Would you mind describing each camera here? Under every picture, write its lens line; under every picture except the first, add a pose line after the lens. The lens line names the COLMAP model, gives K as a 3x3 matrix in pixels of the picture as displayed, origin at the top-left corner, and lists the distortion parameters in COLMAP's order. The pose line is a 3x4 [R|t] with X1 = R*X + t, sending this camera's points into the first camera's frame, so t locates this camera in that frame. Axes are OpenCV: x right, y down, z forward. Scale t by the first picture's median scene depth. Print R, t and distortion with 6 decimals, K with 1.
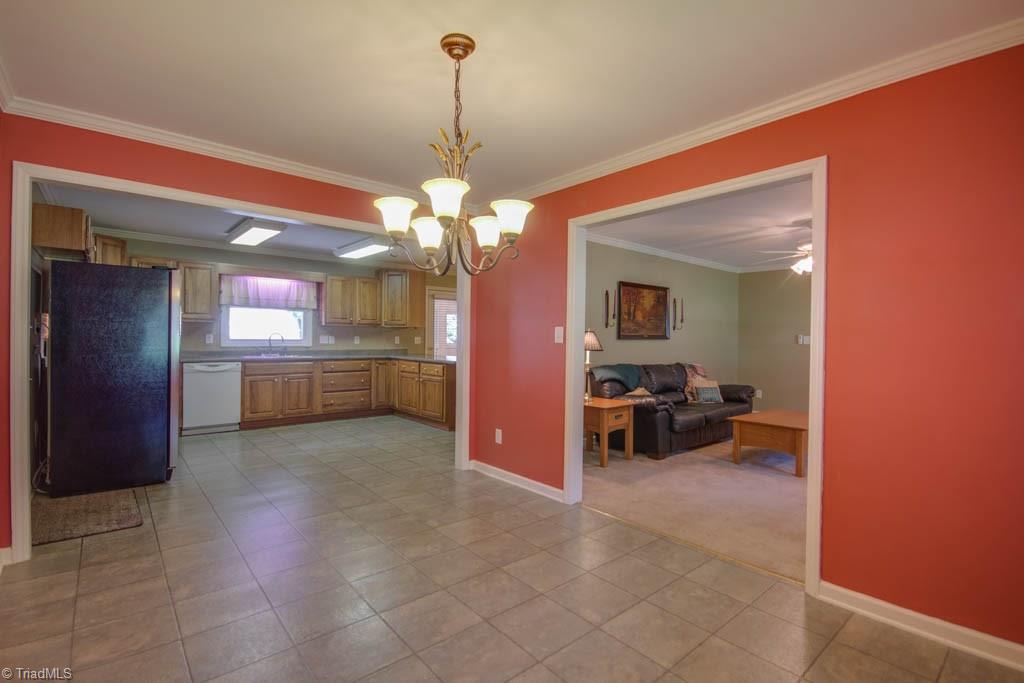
lens RADIAL K [[472.1, 0, 509.0], [0, 472.1, 342.2], [0, 0, 1]] dist [0.003394, -0.005939]
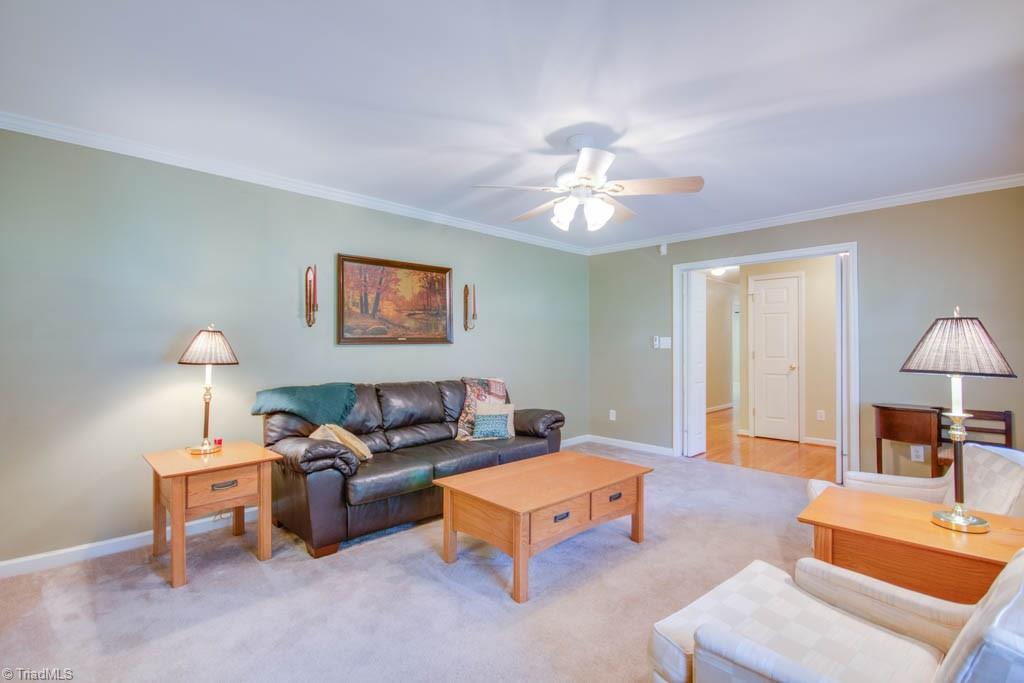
lens RADIAL K [[472.1, 0, 509.0], [0, 472.1, 342.2], [0, 0, 1]] dist [0.003394, -0.005939]
pose [[0.997837, -0.008661, 0.065159, 0.402704], [0.009516, 0.999872, -0.012827, 0.001449], [-0.065040, 0.013420, 0.997792, 0.331505]]
